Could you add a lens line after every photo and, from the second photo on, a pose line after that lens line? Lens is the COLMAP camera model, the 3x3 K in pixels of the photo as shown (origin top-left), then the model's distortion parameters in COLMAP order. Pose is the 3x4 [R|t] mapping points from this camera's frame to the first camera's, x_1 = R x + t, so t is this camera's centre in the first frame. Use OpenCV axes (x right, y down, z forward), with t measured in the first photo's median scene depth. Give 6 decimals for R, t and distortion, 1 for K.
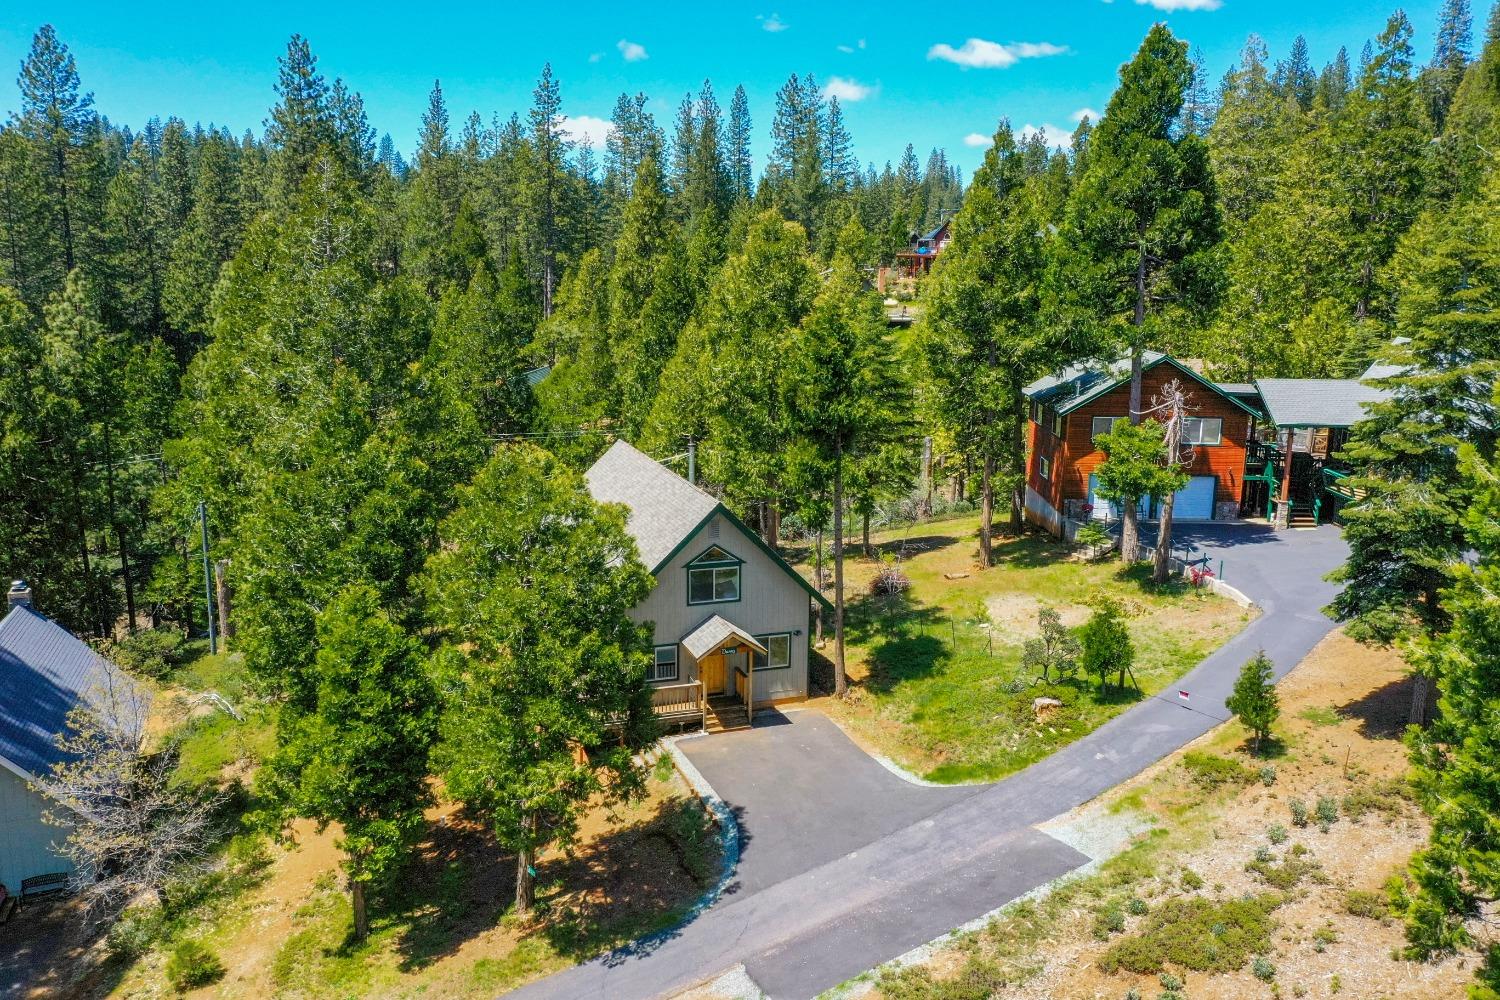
lens RADIAL K [[1184.5, 0, 751.4], [0, 1184.5, 497.8], [0, 0, 1]] dist [0.006268, -0.001280]
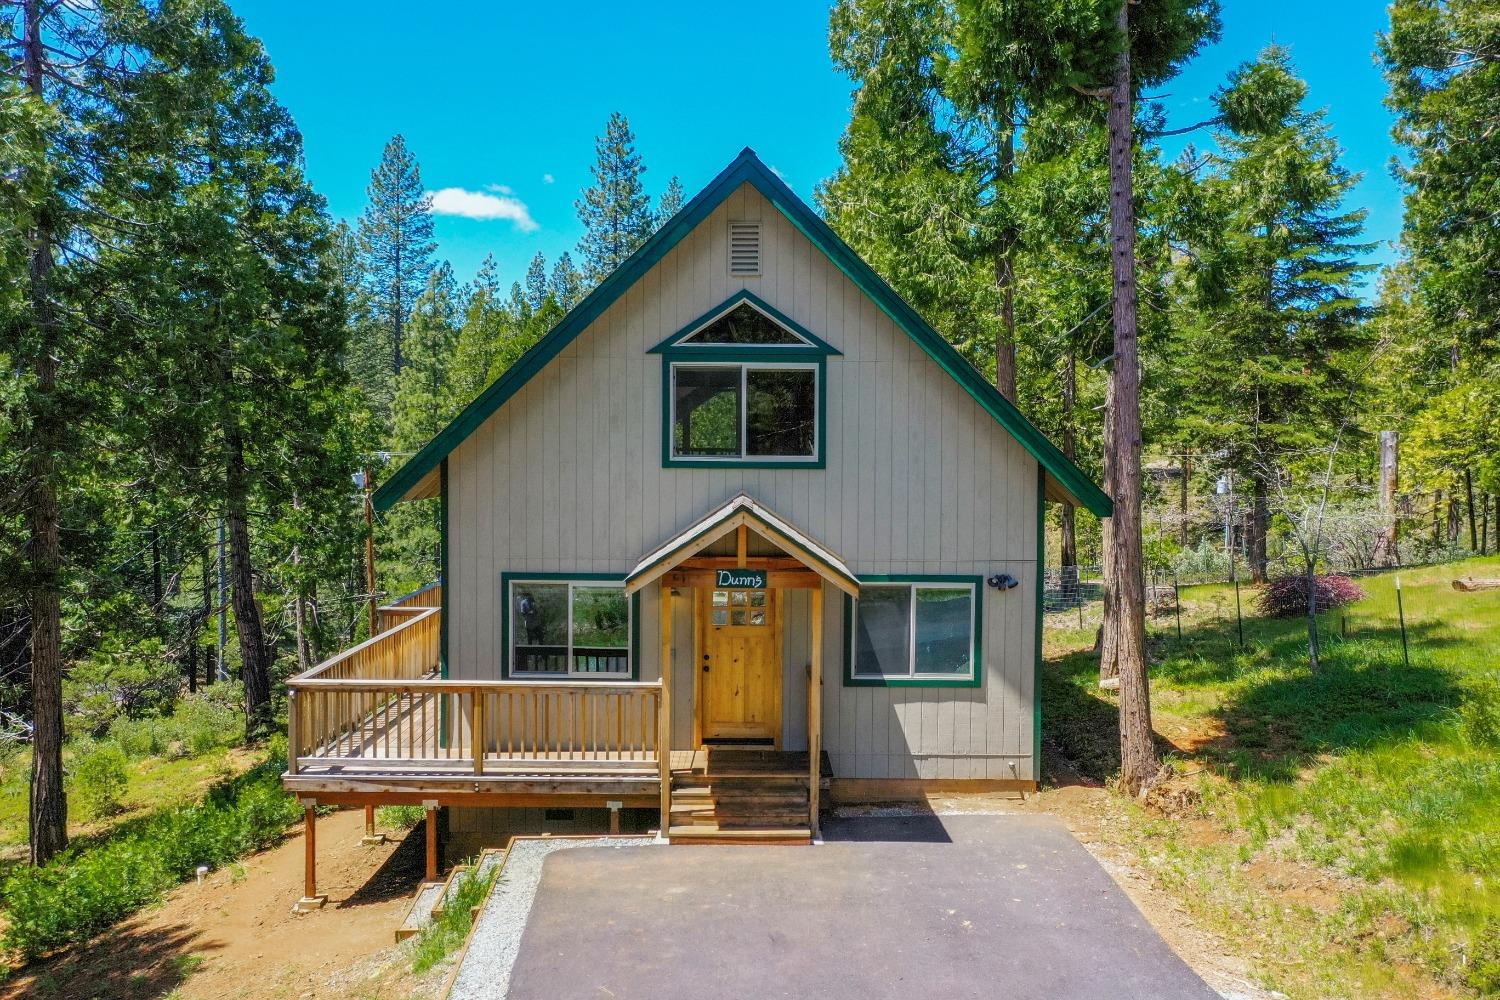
lens RADIAL K [[1184.5, 0, 749.6], [0, 1184.5, 500.6], [0, 0, 1]] dist [0.006268, -0.001280]
pose [[0.948966, 0.017146, -0.314913, 0.085572], [-0.063833, 0.988297, -0.138546, 0.156271], [0.308852, 0.151577, 0.938954, 0.716953]]
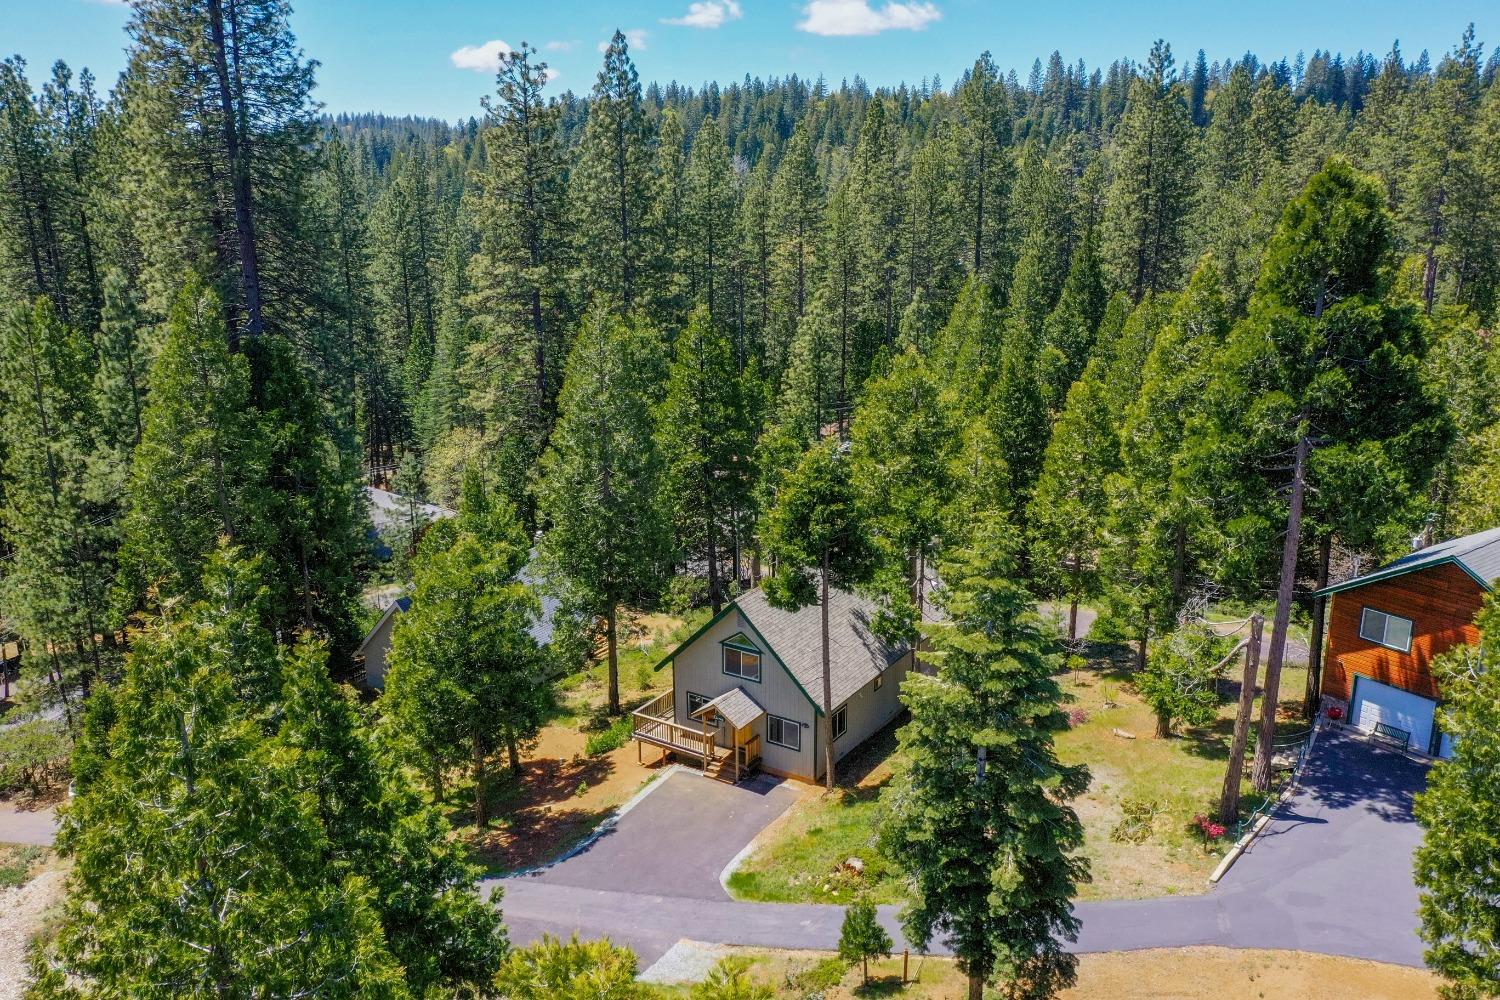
lens RADIAL K [[1184.5, 0, 748.1], [0, 1184.5, 497.4], [0, 0, 1]] dist [0.006268, -0.001280]
pose [[0.606312, 0.194527, -0.771067, 0.938543], [-0.142922, 0.980487, 0.134977, -0.277983], [0.782278, 0.028364, 0.622283, 0.250334]]
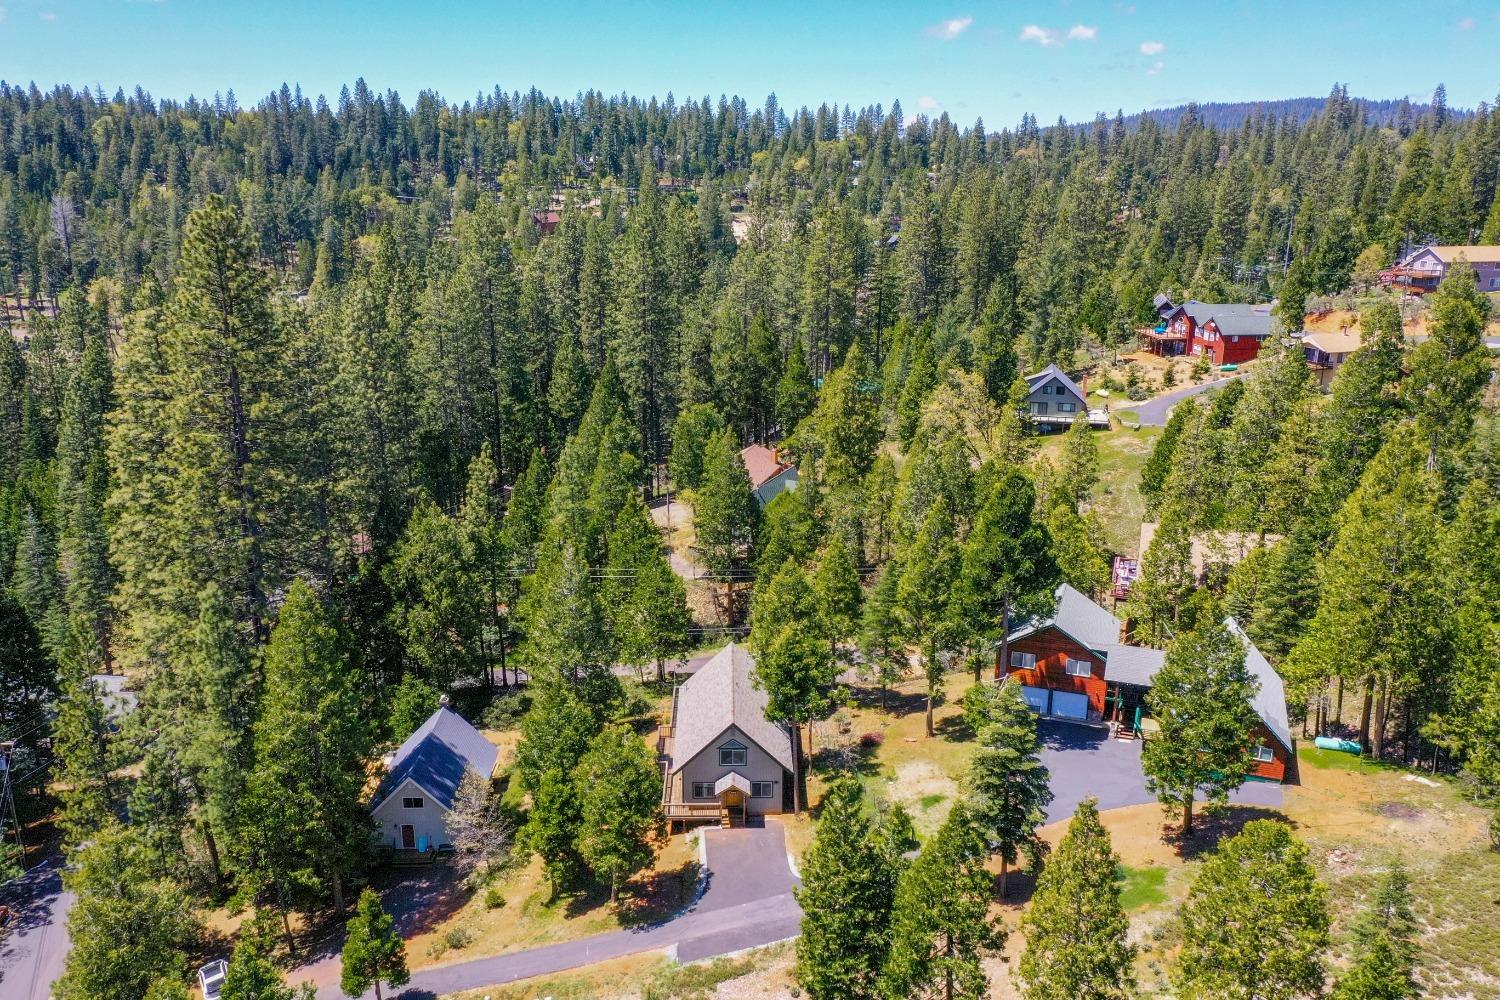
lens RADIAL K [[1184.5, 0, 753.8], [0, 1184.5, 500.1], [0, 0, 1]] dist [0.006268, -0.001280]
pose [[0.948699, 0.082405, -0.305253, 0.635794], [-0.056868, 0.994167, 0.091643, -0.601066], [0.311024, -0.069582, 0.947851, -0.982305]]
